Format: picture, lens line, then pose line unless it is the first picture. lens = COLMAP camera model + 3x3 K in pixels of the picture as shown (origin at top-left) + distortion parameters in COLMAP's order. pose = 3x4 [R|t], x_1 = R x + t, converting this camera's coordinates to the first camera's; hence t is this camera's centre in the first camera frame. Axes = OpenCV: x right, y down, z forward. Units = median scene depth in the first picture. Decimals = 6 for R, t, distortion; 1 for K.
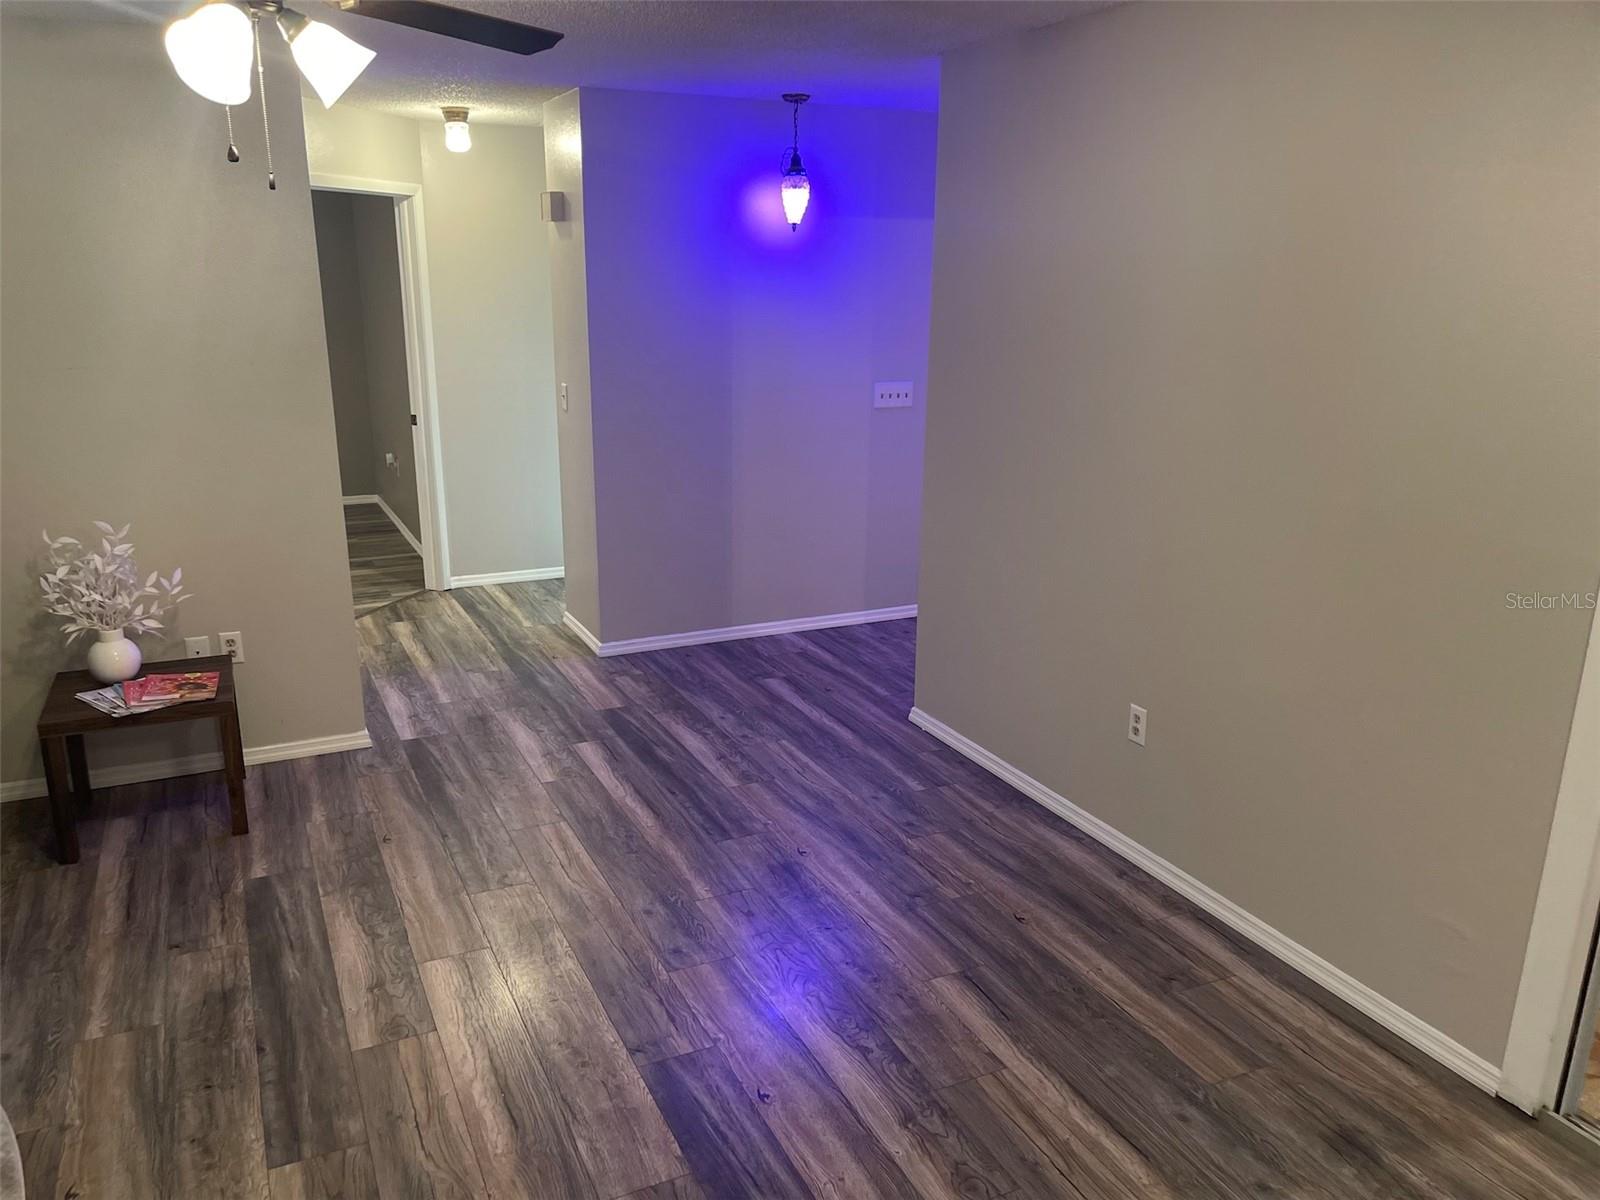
lens RADIAL K [[1210.2, 0, 789.2], [0, 1210.2, 602.8], [0, 0, 1]] dist [0.029694, -0.000981]
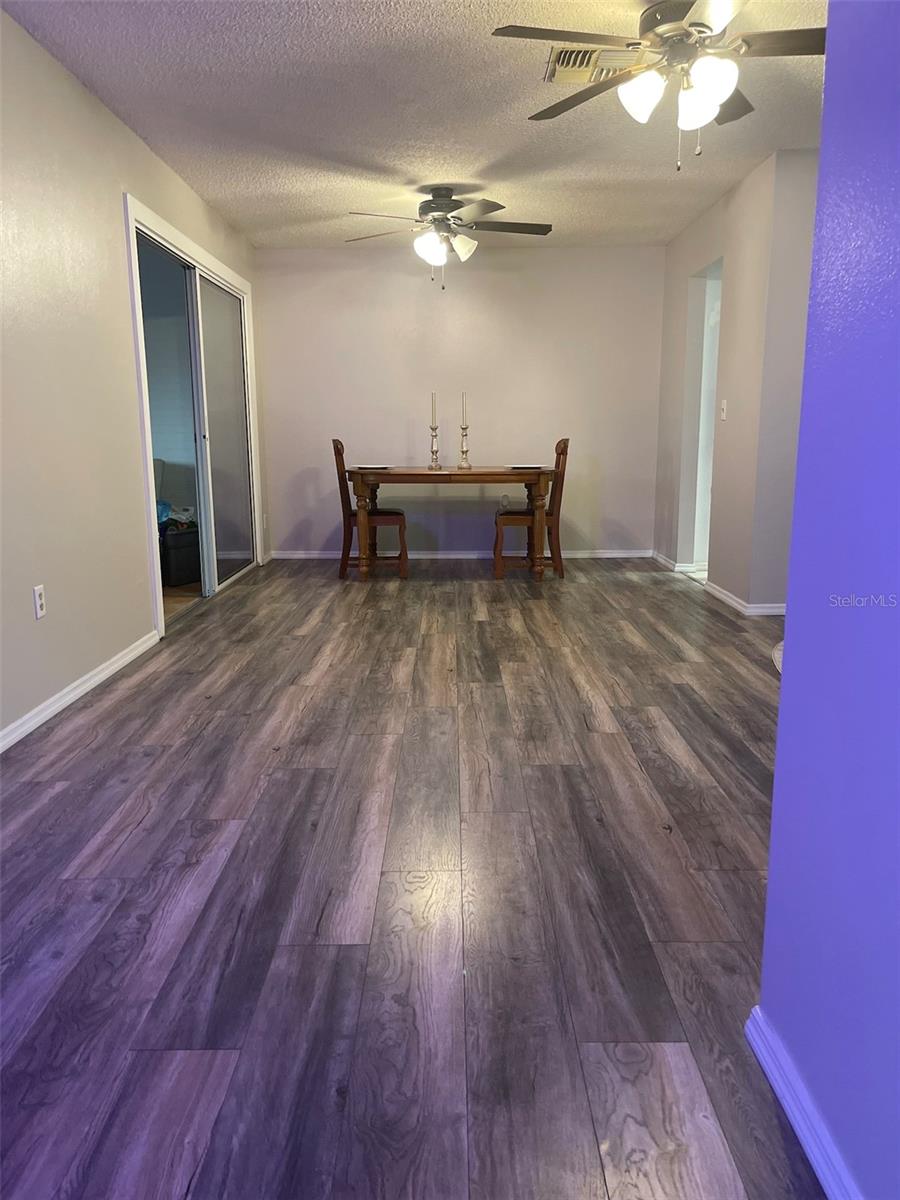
lens RADIAL K [[908.7, 0, 450.0], [0, 908.7, 600.0], [0, 0, 1]] dist [0.082631, -0.118009]
pose [[-0.903346, -0.083330, 0.420740, -0.465357], [0.112056, 0.901025, 0.419043, -0.238036], [-0.414016, 0.425687, -0.804600, 1.561083]]
